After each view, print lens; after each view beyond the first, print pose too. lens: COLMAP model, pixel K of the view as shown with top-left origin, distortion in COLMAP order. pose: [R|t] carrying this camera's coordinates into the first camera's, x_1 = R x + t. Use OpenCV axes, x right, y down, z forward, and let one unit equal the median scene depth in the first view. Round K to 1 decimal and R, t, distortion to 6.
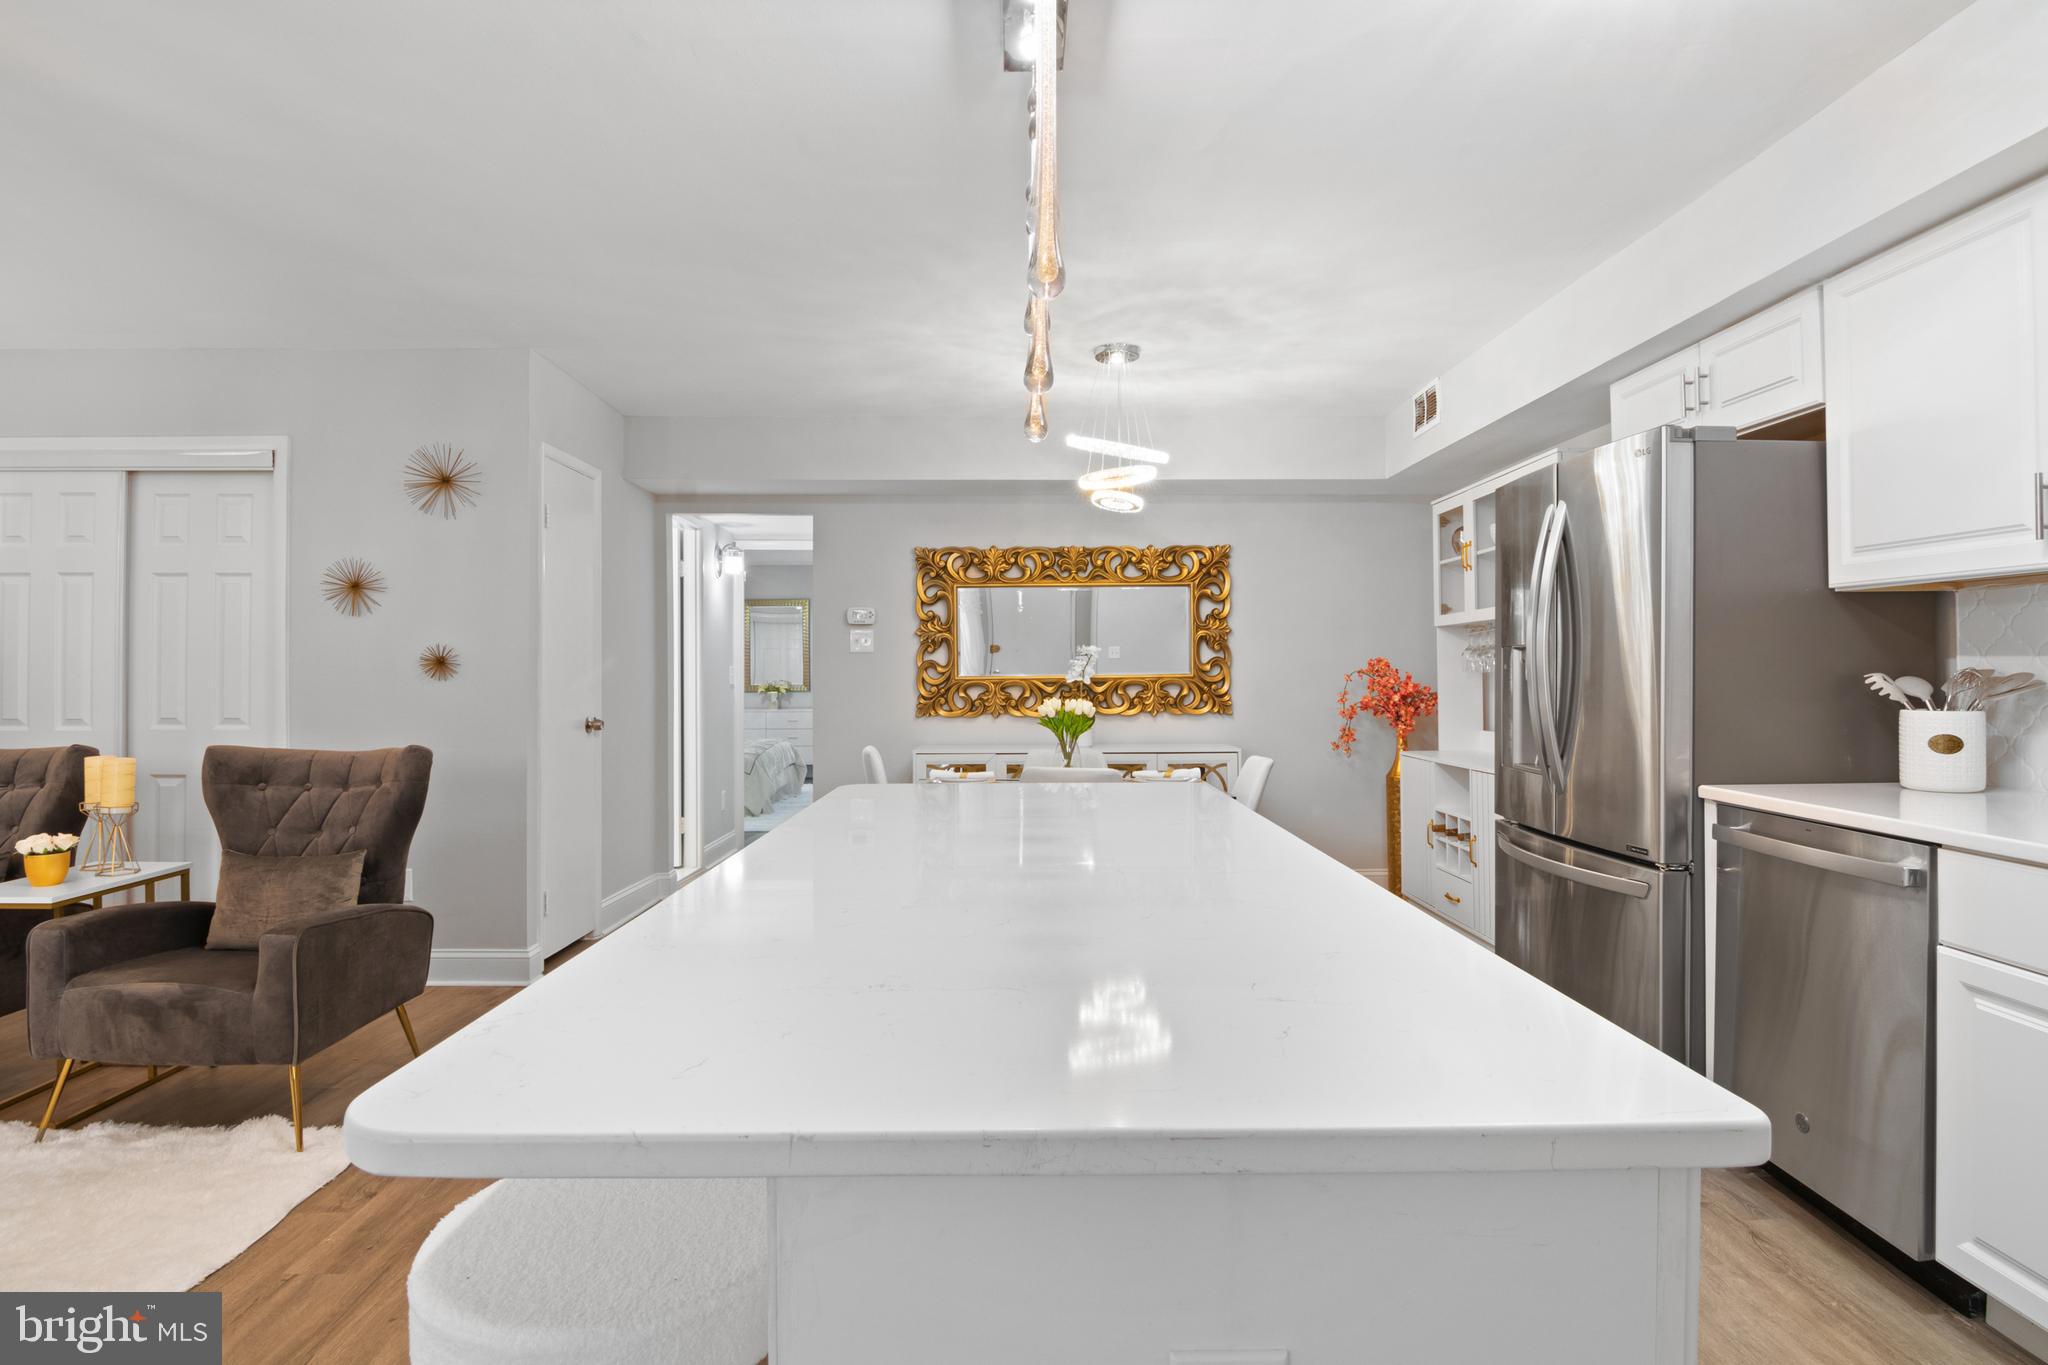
lens RADIAL K [[1048.7, 0, 1030.3], [0, 1048.7, 662.3], [0, 0, 1]] dist [-0.003622, -0.011506]
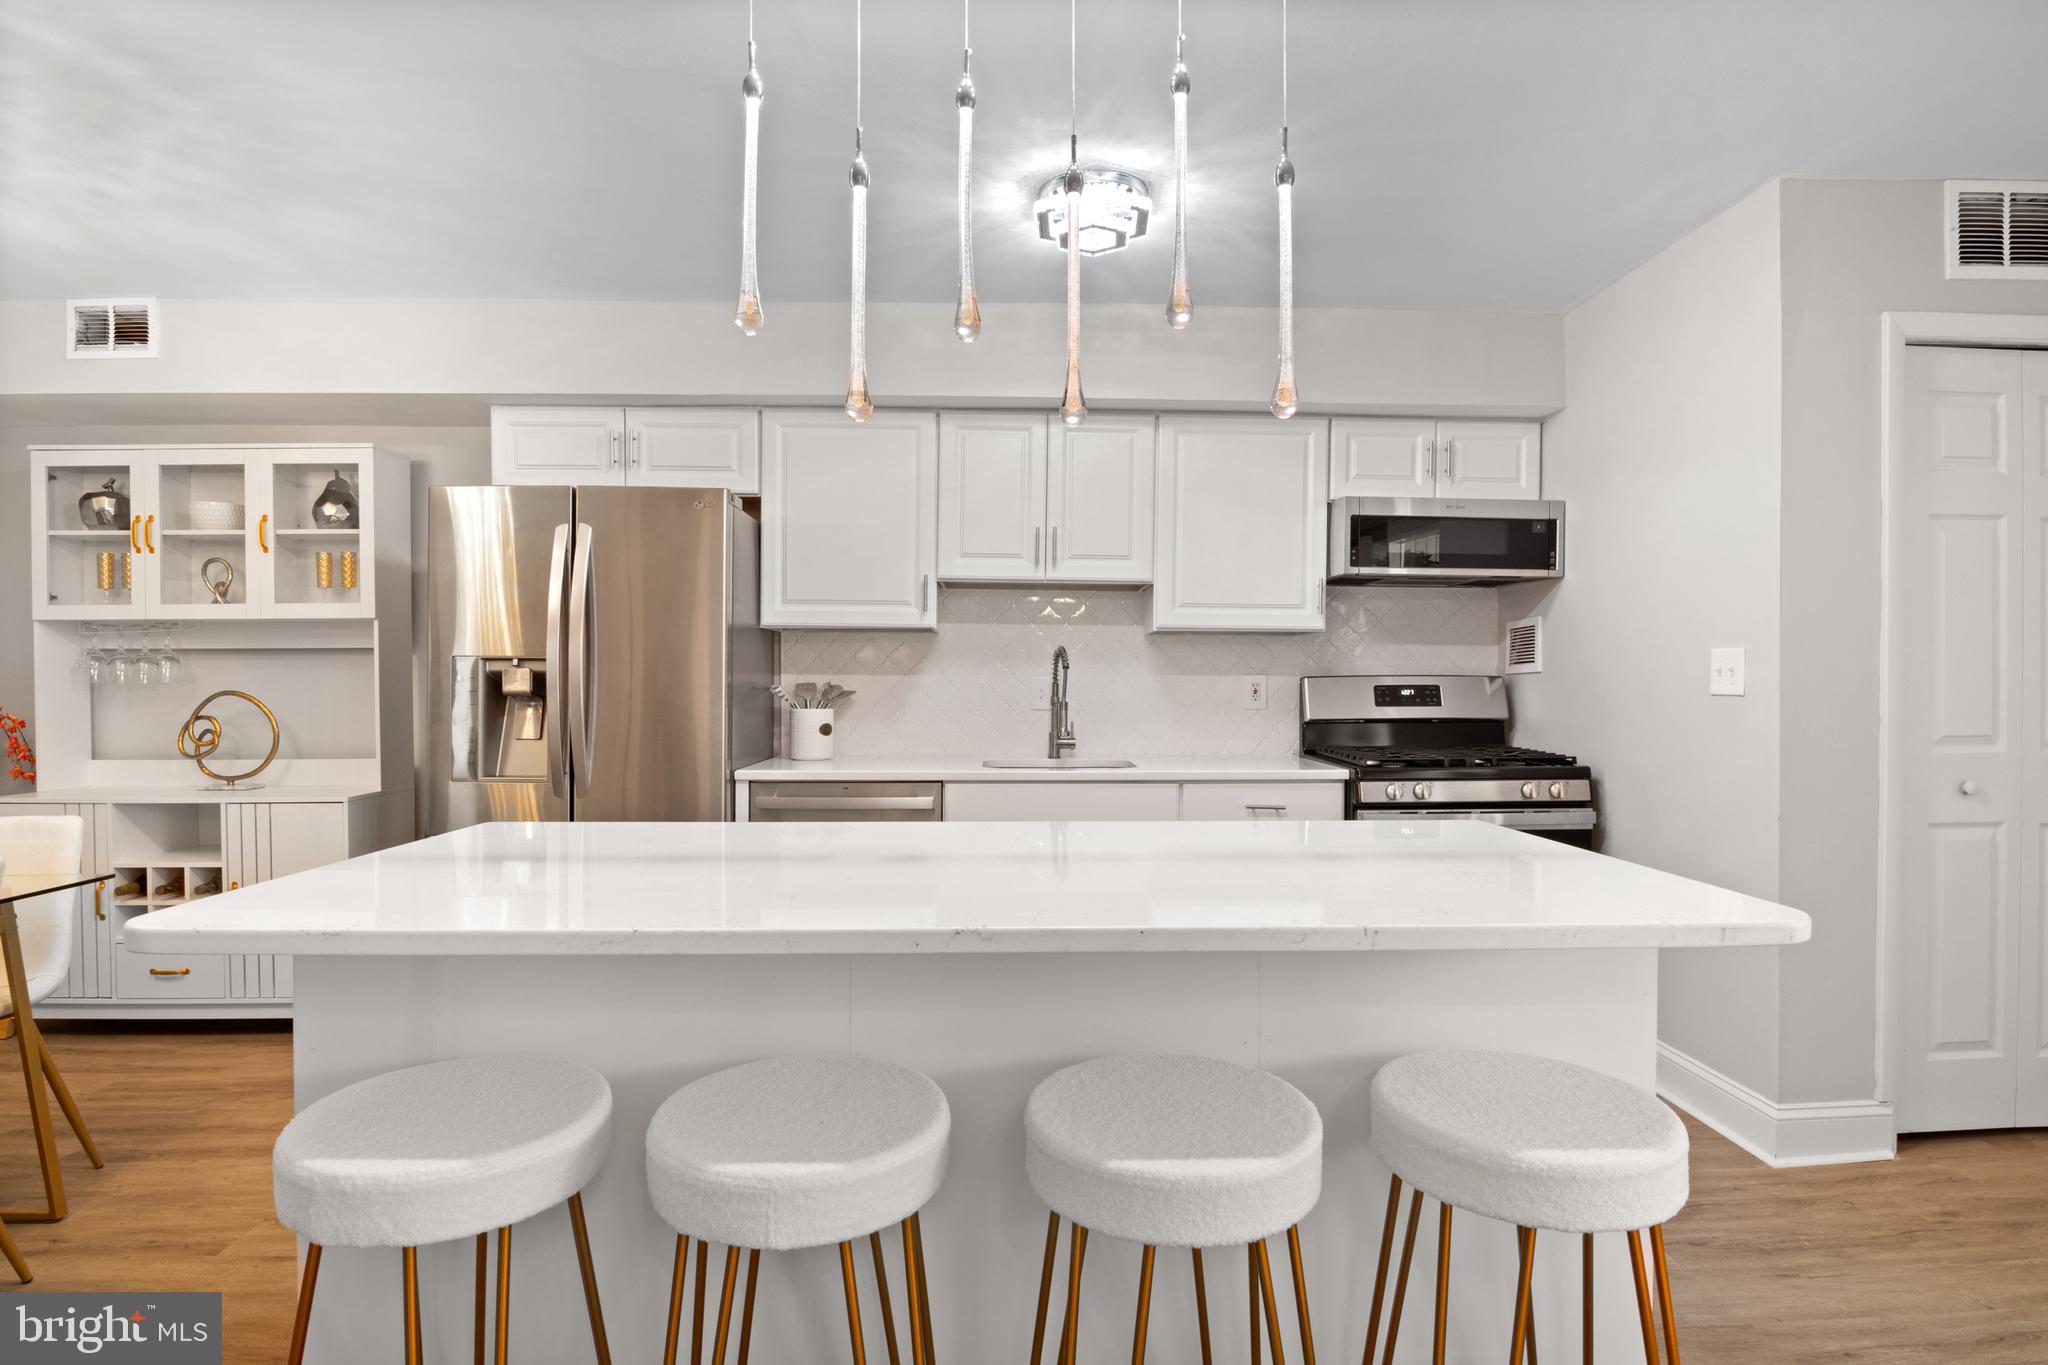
lens RADIAL K [[1048.7, 0, 1033.9], [0, 1048.7, 692.2], [0, 0, 1]] dist [-0.003622, -0.011506]
pose [[-0.020272, -0.001052, 0.999794, -0.408456], [-0.010259, 0.999947, 0.000844, 0.009373], [-0.999742, -0.010240, -0.020282, 0.395077]]
